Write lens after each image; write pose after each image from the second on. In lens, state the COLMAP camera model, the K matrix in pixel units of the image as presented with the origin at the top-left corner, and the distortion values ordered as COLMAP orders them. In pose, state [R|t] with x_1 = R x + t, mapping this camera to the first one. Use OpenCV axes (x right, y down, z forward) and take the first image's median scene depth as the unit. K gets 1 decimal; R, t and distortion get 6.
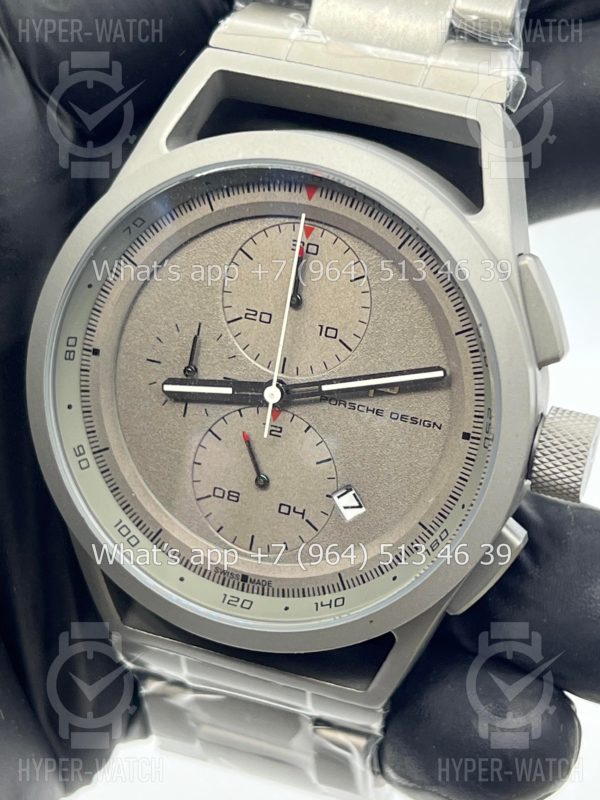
lens RADIAL K [[1839.2, 0, 305.6], [0, 1839.2, 405.9], [0, 0, 1]] dist [0.185120, 0.000000]
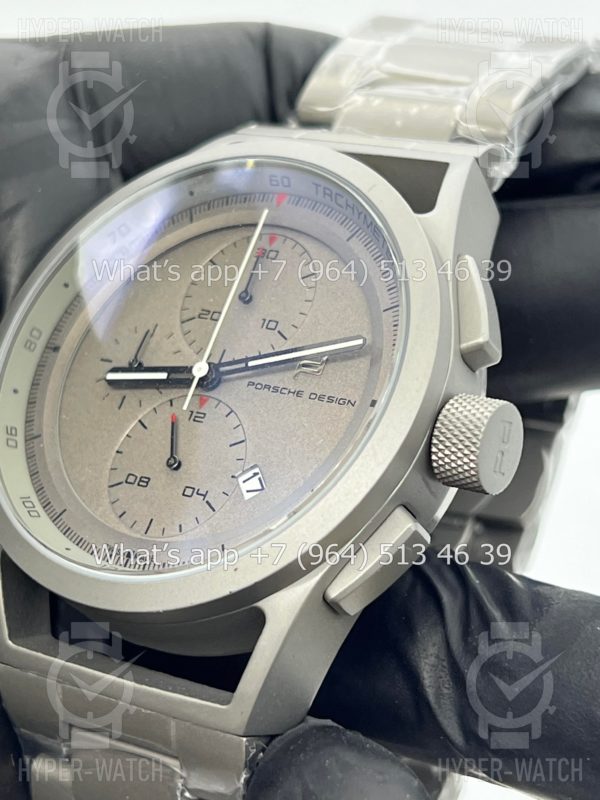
lens RADIAL K [[1839.2, 0, 305.6], [0, 1839.2, 400.5], [0, 0, 1]] dist [0.185120, 0.000000]
pose [[0.963452, 0.109914, -0.244291, 0.276802], [-0.228312, 0.813930, -0.534221, 0.517258], [0.140117, 0.570471, 0.809277, 0.212481]]
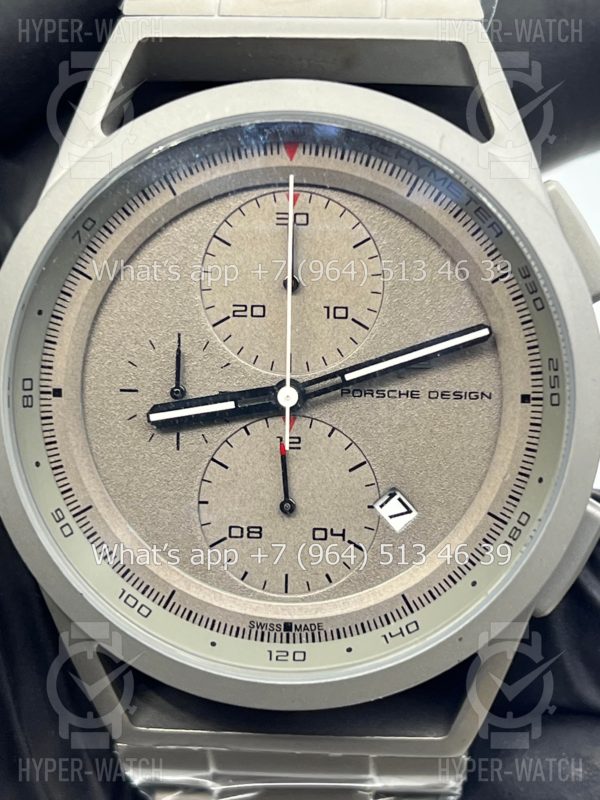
lens RADIAL K [[1839.2, 0, 295.0], [0, 1839.2, 397.7], [0, 0, 1]] dist [0.185120, 0.000000]
pose [[0.963829, -0.178253, 0.198139, -0.178058], [0.198317, 0.976326, -0.086362, 0.066173], [-0.178054, 0.122533, 0.976362, 0.181421]]
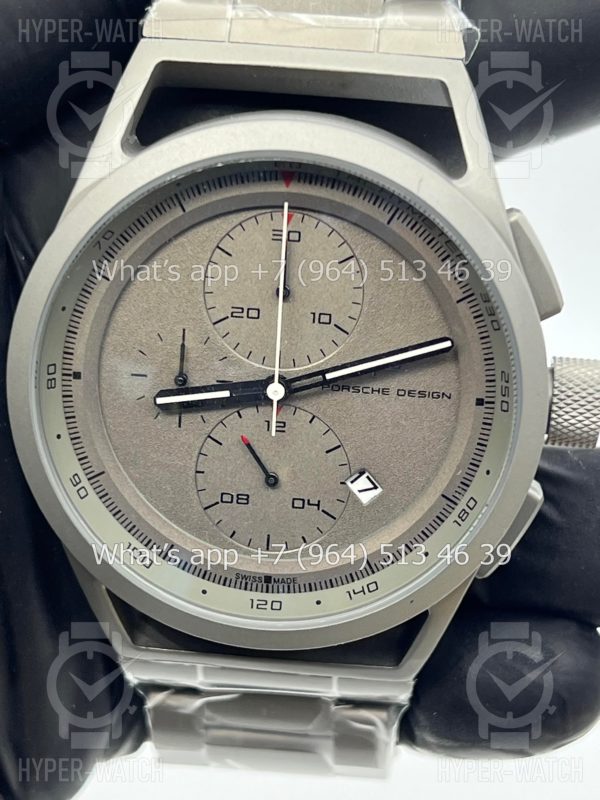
lens RADIAL K [[1839.2, 0, 295.6], [0, 1839.2, 432.3], [0, 0, 1]] dist [0.185120, 0.000000]
pose [[0.970539, -0.168553, 0.172173, -0.176172], [0.155269, 0.983944, 0.088007, -0.067736], [-0.184243, -0.058681, 0.981127, 0.044576]]
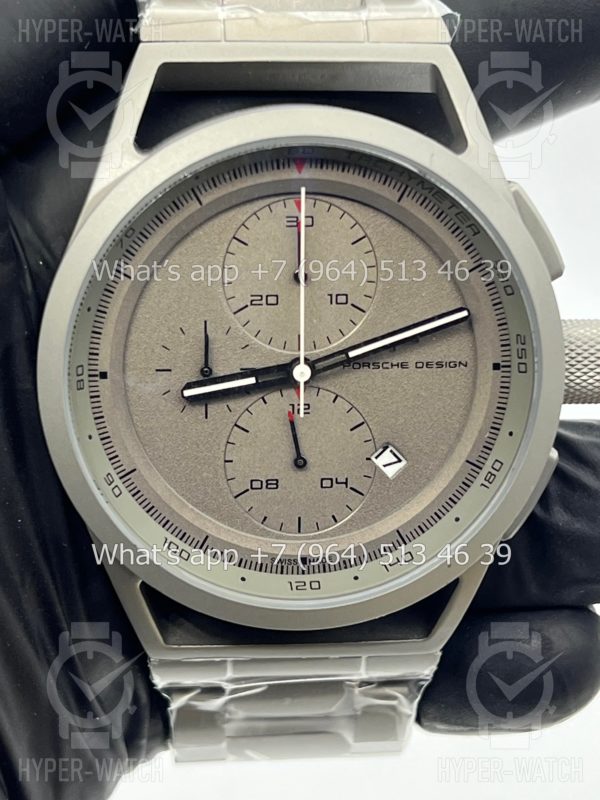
lens RADIAL K [[1839.2, 0, 294.8], [0, 1839.2, 402.1], [0, 0, 1]] dist [0.185120, 0.000000]
pose [[0.920122, -0.240000, 0.309477, -0.328478], [0.234748, 0.970516, 0.054694, -0.045580], [-0.313479, 0.022324, 0.949333, 0.057391]]
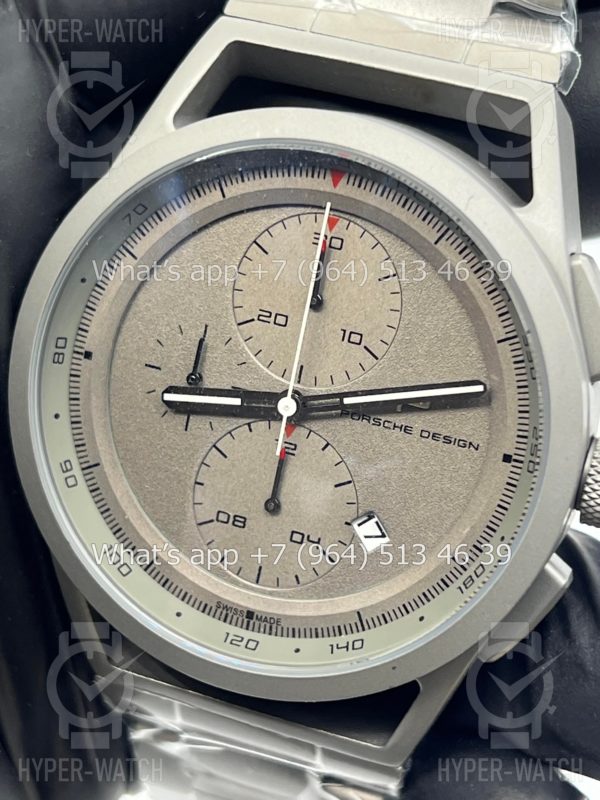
lens RADIAL K [[1839.2, 0, 297.3], [0, 1839.2, 395.2], [0, 0, 1]] dist [0.185120, 0.000000]
pose [[0.999740, 0.022332, 0.004696, -0.017214], [-0.022212, 0.999461, -0.024171, 0.009396], [-0.005234, 0.024061, 0.999697, 0.116044]]
